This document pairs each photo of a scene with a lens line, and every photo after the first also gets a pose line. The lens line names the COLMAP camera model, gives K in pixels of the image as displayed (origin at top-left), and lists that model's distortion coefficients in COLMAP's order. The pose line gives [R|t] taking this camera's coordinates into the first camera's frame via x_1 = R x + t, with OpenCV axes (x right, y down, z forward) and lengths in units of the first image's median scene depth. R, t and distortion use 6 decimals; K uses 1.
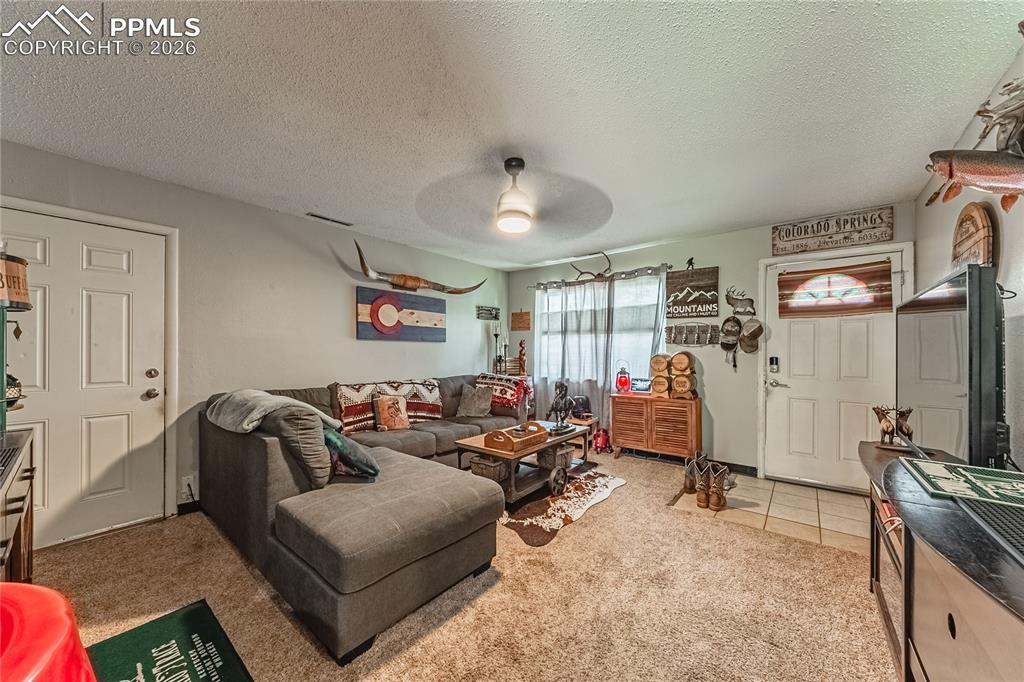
lens RADIAL K [[364.8, 0, 510.0], [0, 364.8, 353.7], [0, 0, 1]] dist [-0.004440, 0.000781]
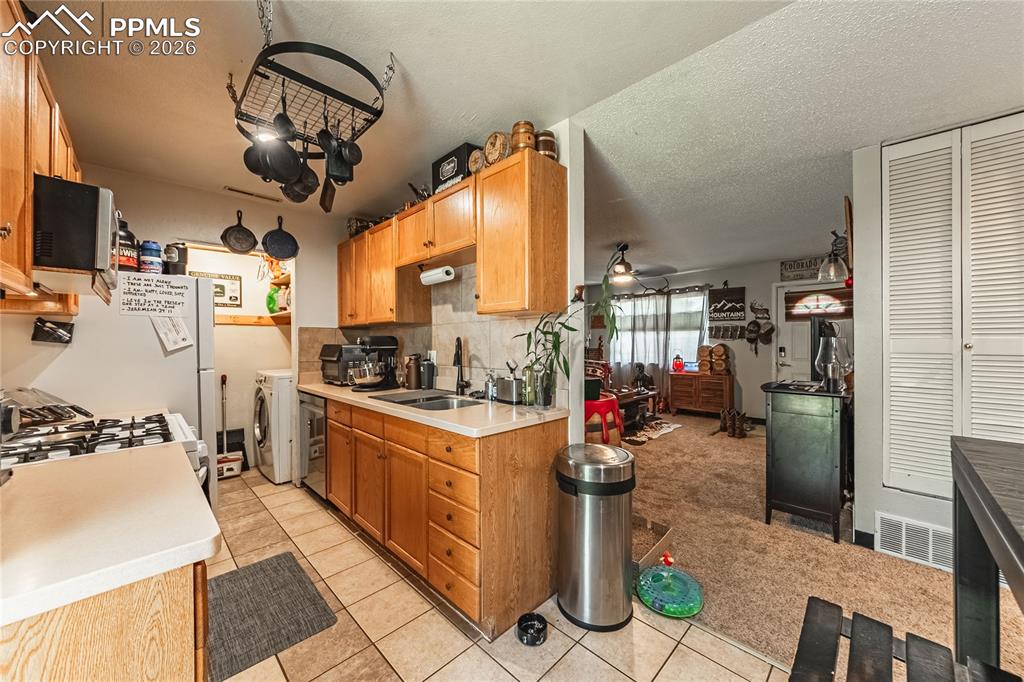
lens RADIAL K [[364.8, 0, 511.9], [0, 364.8, 345.0], [0, 0, 1]] dist [-0.004440, 0.000781]
pose [[0.994829, -0.004232, -0.101474, -0.216544], [0.004174, 0.999991, -0.000780, -0.002530], [0.101476, 0.000352, 0.994838, -0.552172]]
